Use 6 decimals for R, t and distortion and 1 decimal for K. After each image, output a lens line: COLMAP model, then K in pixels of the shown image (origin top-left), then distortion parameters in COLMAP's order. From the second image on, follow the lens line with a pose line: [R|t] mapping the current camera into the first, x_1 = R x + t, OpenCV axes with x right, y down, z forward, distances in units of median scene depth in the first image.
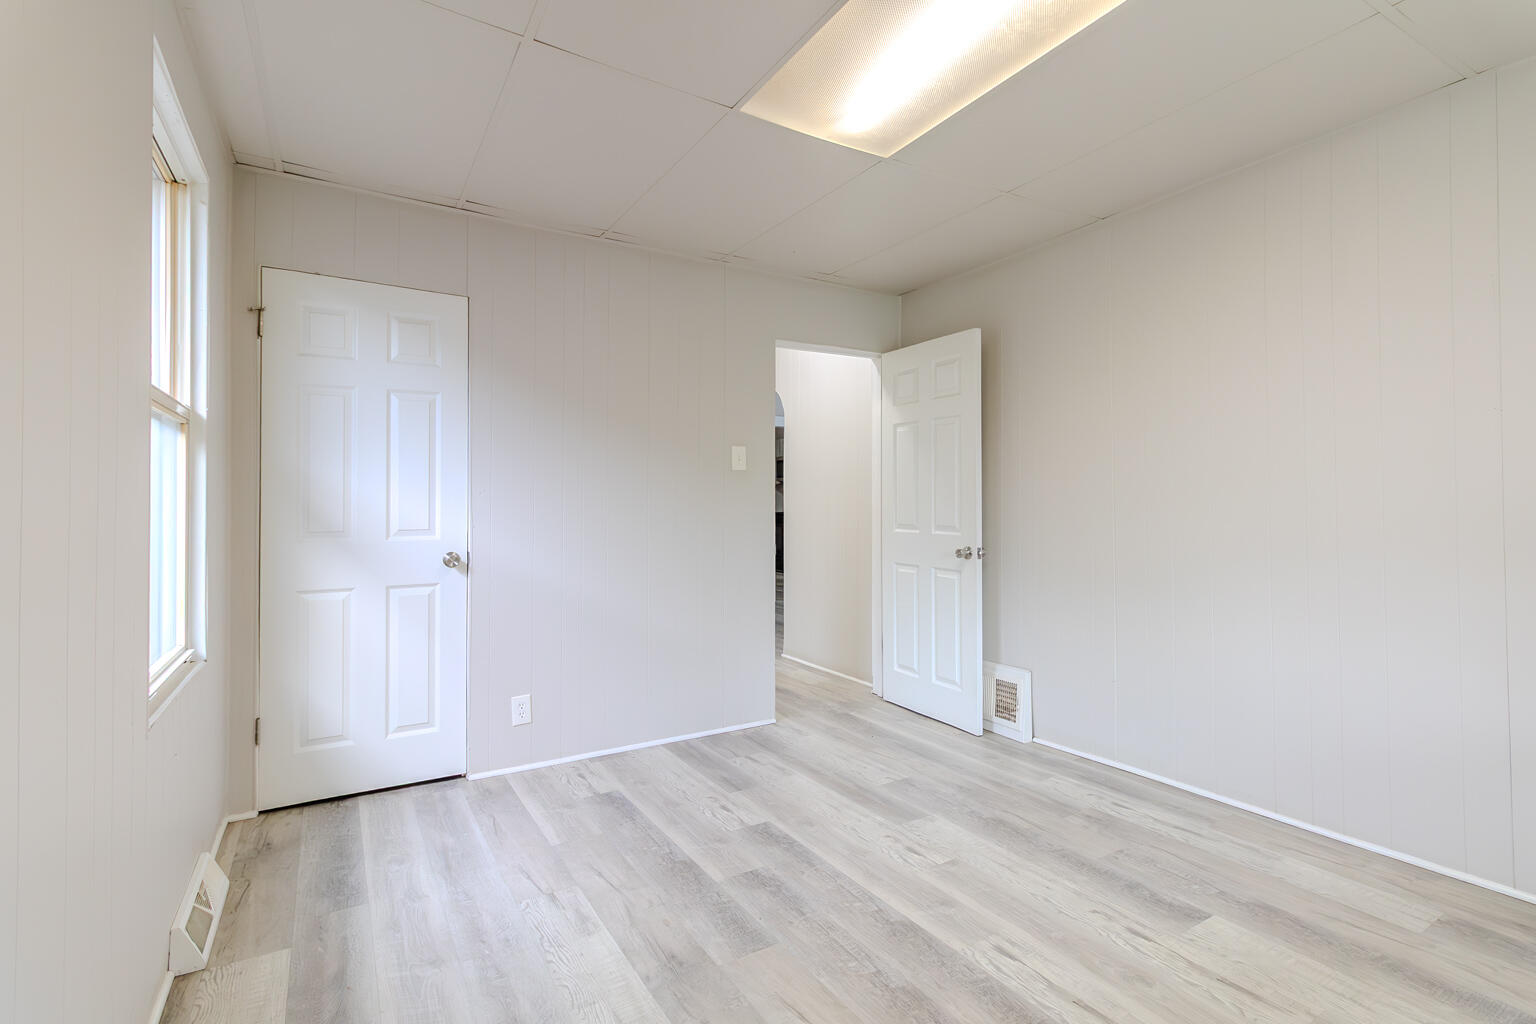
lens RADIAL K [[702.3, 0, 782.3], [0, 702.3, 498.8], [0, 0, 1]] dist [0.001926, 0.000049]
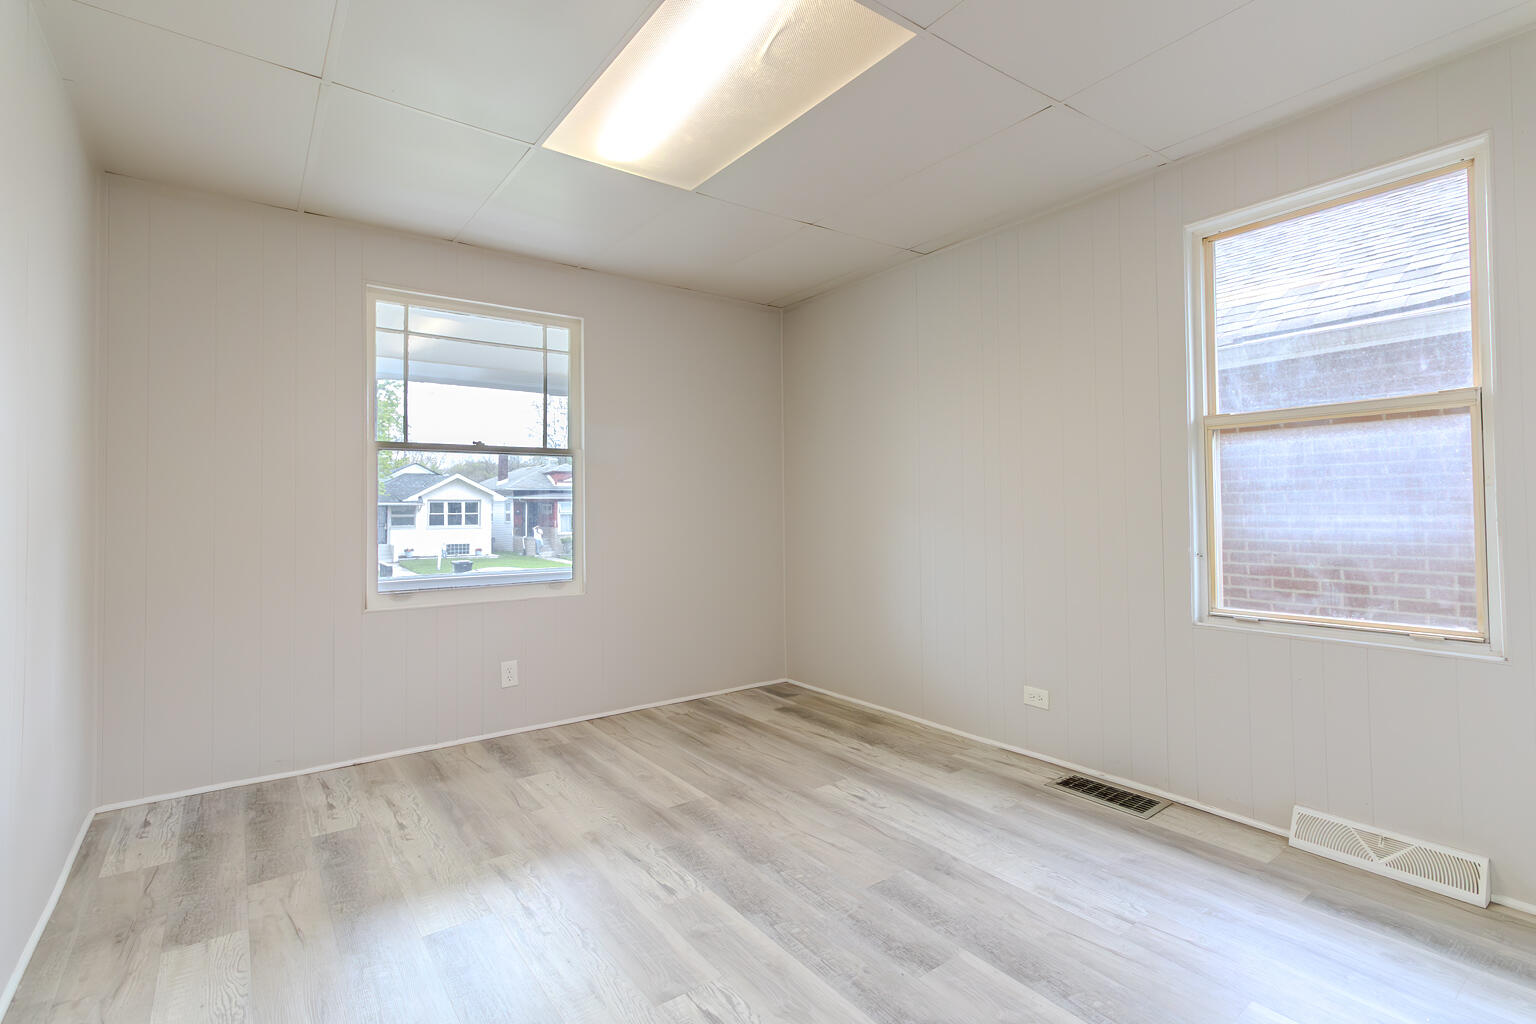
lens RADIAL K [[702.3, 0, 782.3], [0, 702.3, 498.8], [0, 0, 1]] dist [0.001926, 0.000049]
pose [[-0.995530, 0.015824, -0.093110, 0.198660], [0.017765, 0.999641, -0.020056, 0.026344], [0.092759, -0.021621, -0.995454, 1.903161]]
